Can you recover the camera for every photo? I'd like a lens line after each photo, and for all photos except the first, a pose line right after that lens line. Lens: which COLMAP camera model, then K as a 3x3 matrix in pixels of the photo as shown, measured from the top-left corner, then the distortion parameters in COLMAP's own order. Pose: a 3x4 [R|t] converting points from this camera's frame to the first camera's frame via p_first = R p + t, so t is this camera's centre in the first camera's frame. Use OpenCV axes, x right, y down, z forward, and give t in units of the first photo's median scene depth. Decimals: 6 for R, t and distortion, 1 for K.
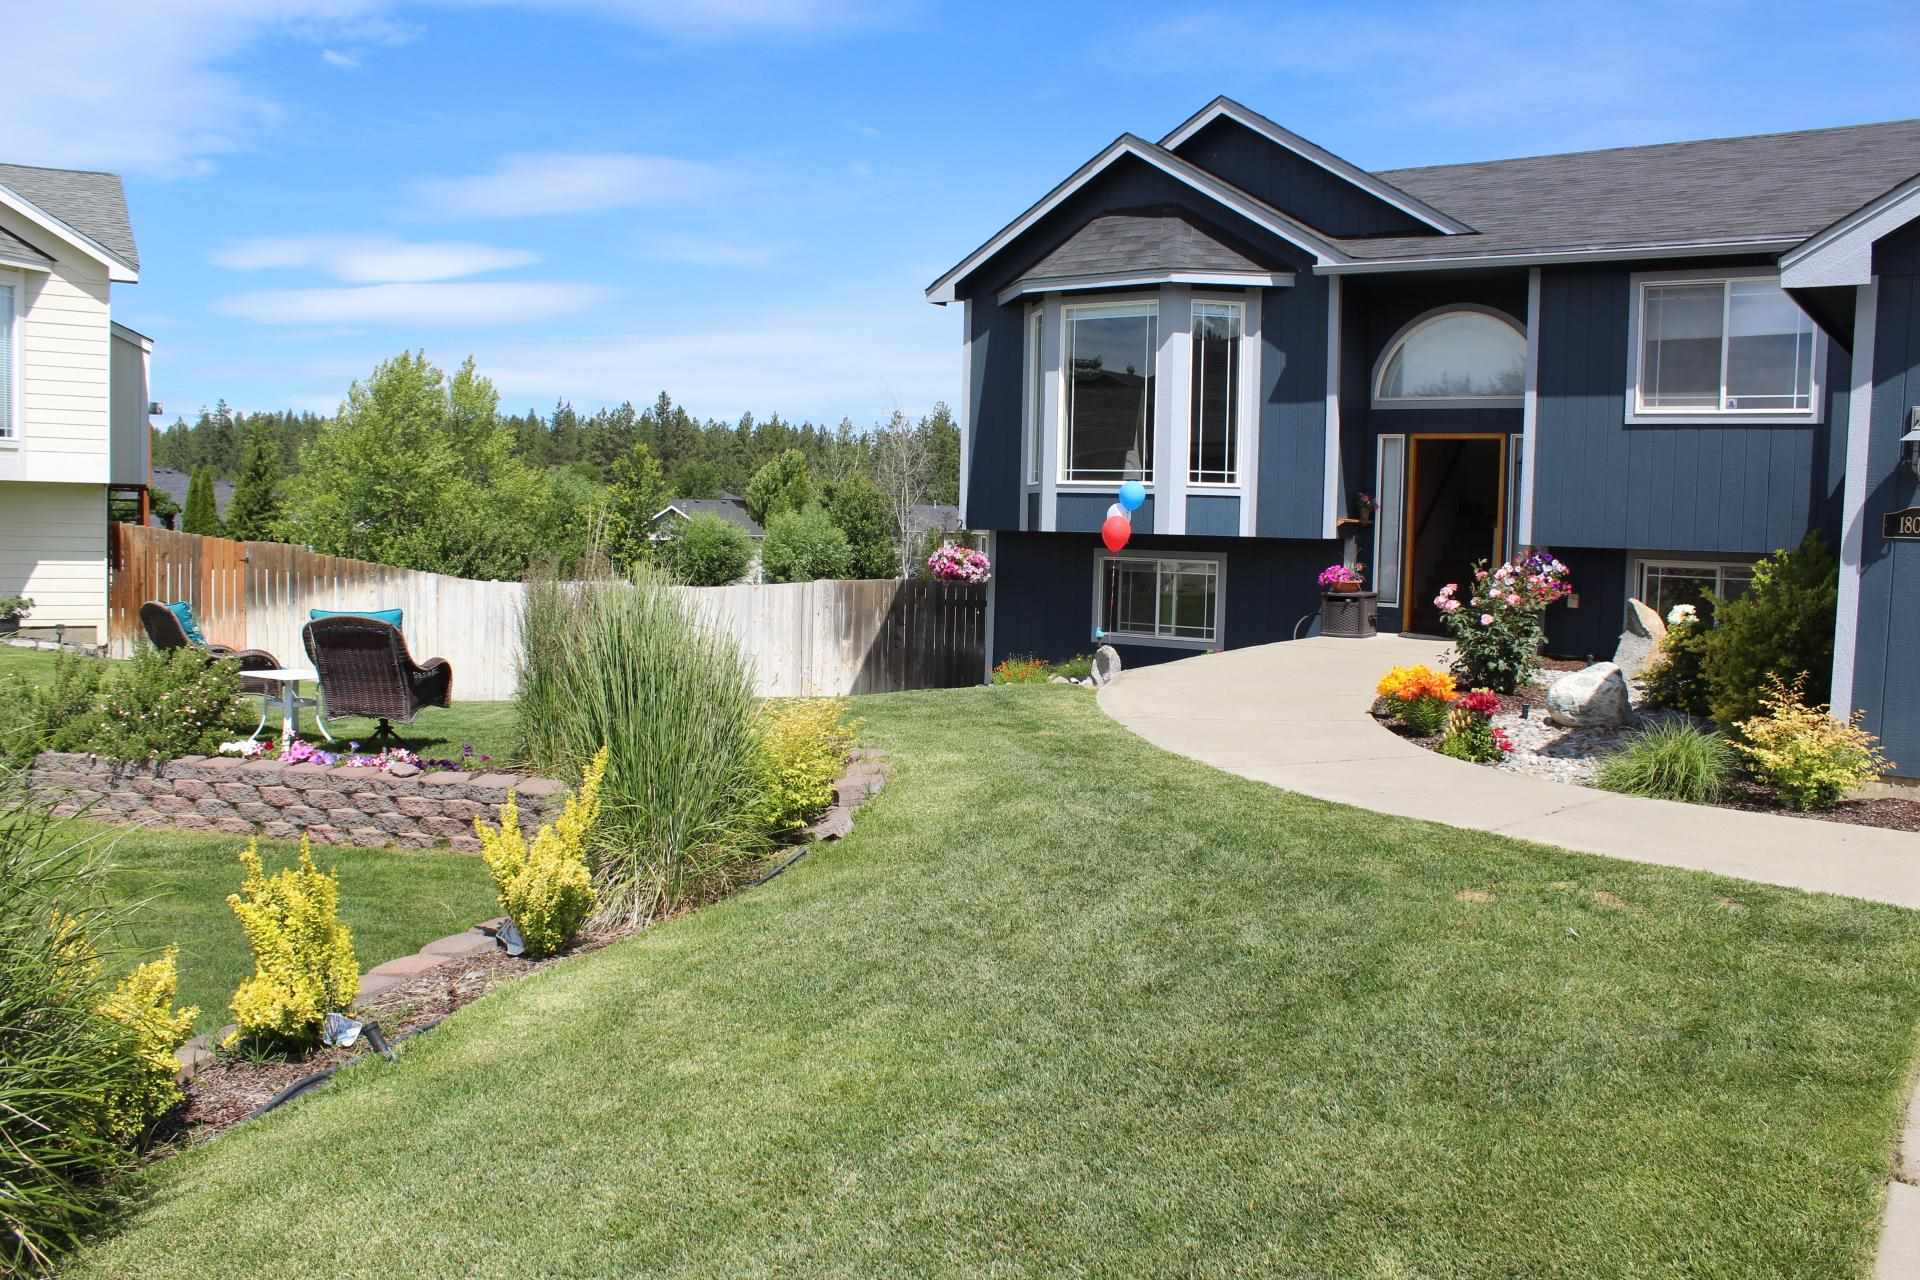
lens RADIAL K [[1604.2, 0, 959.4], [0, 1604.2, 644.3], [0, 0, 1]] dist [-0.137256, 0.092515]
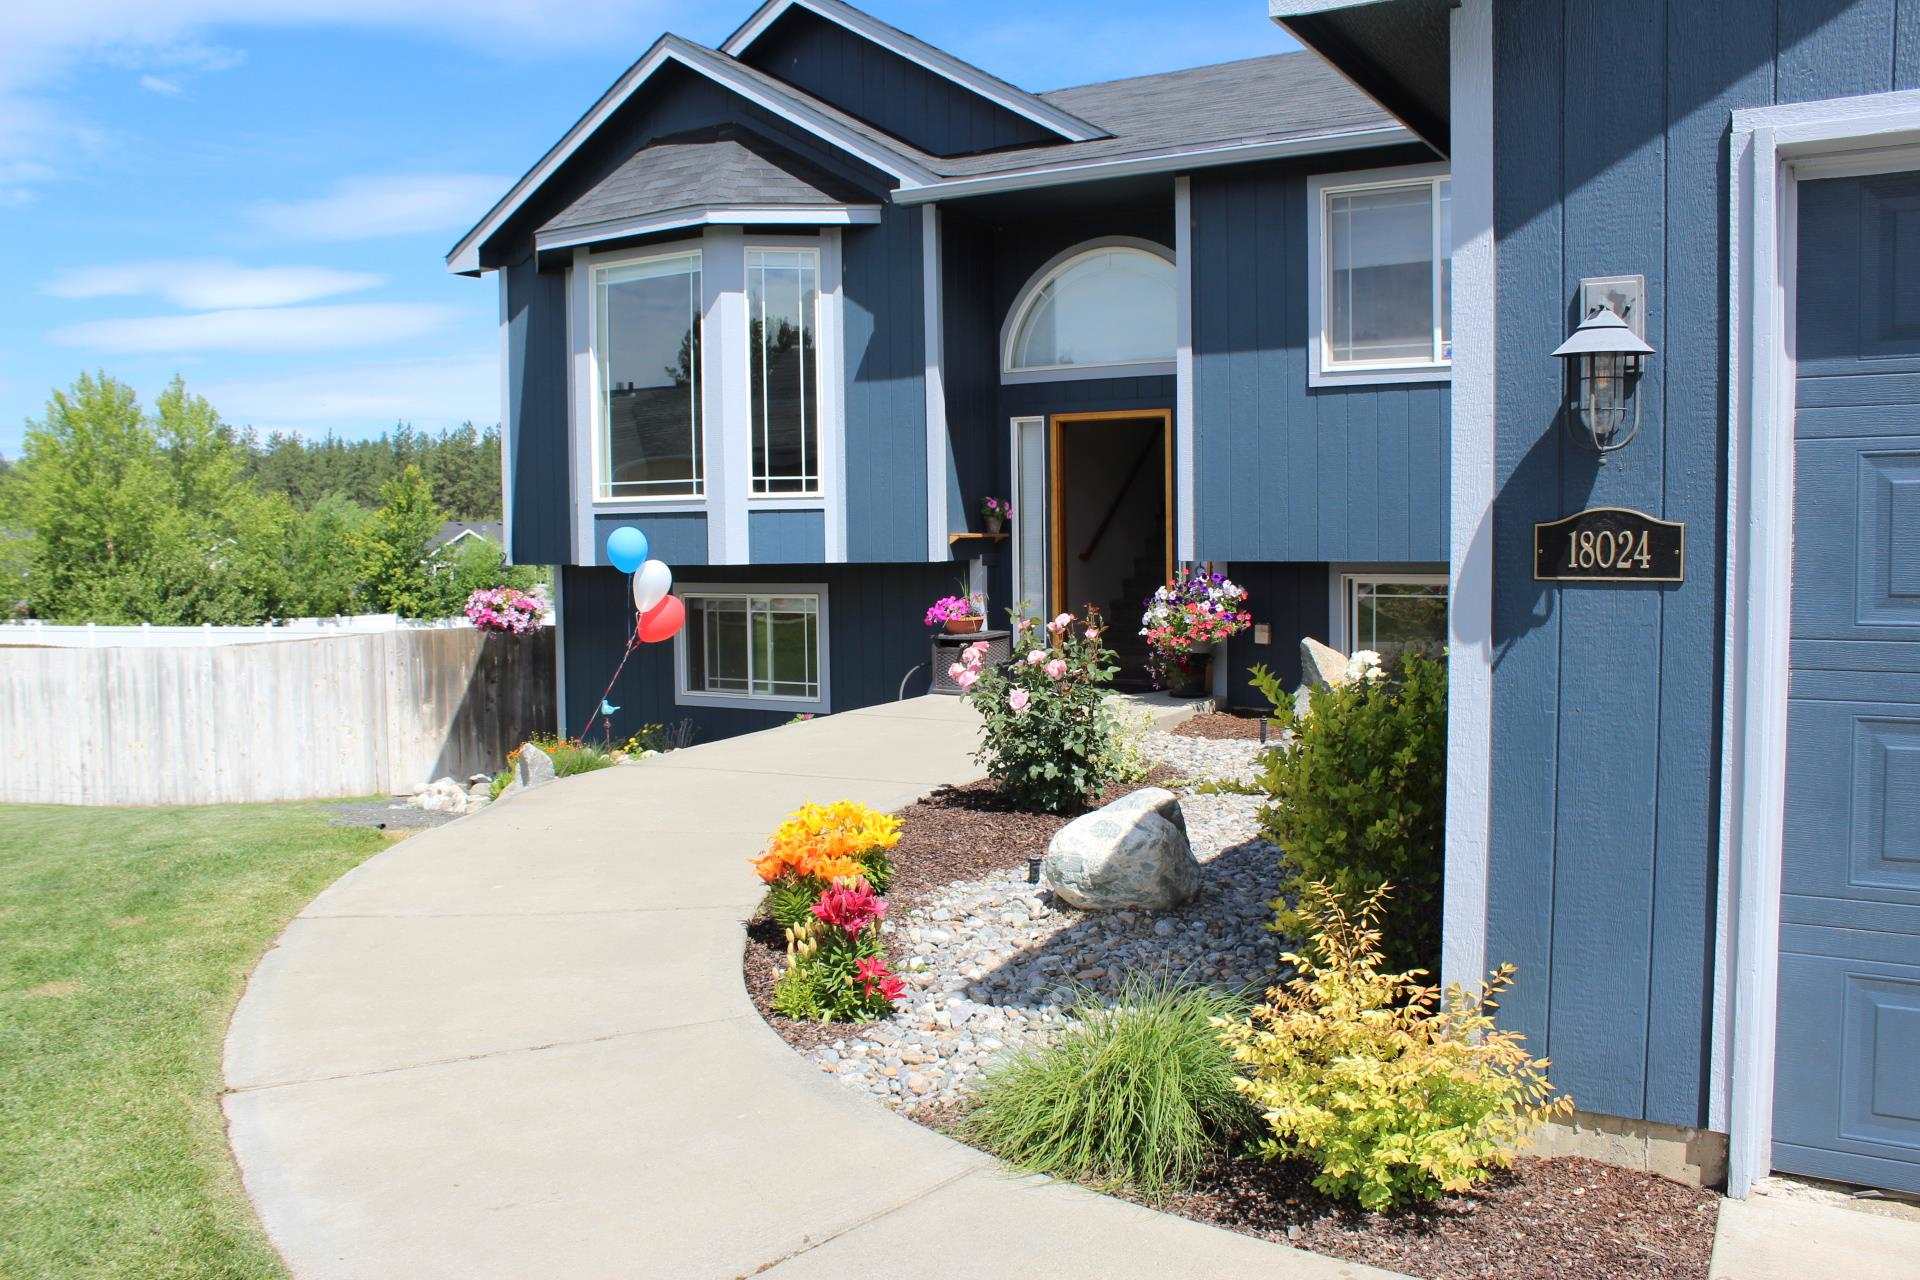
lens RADIAL K [[1604.2, 0, 946.5], [0, 1604.2, 637.3], [0, 0, 1]] dist [-0.137256, 0.092515]
pose [[0.996726, -0.042864, 0.068560, 0.179349], [0.043428, 0.999034, -0.006747, -0.025500], [-0.068204, 0.009702, 0.997624, 0.253607]]
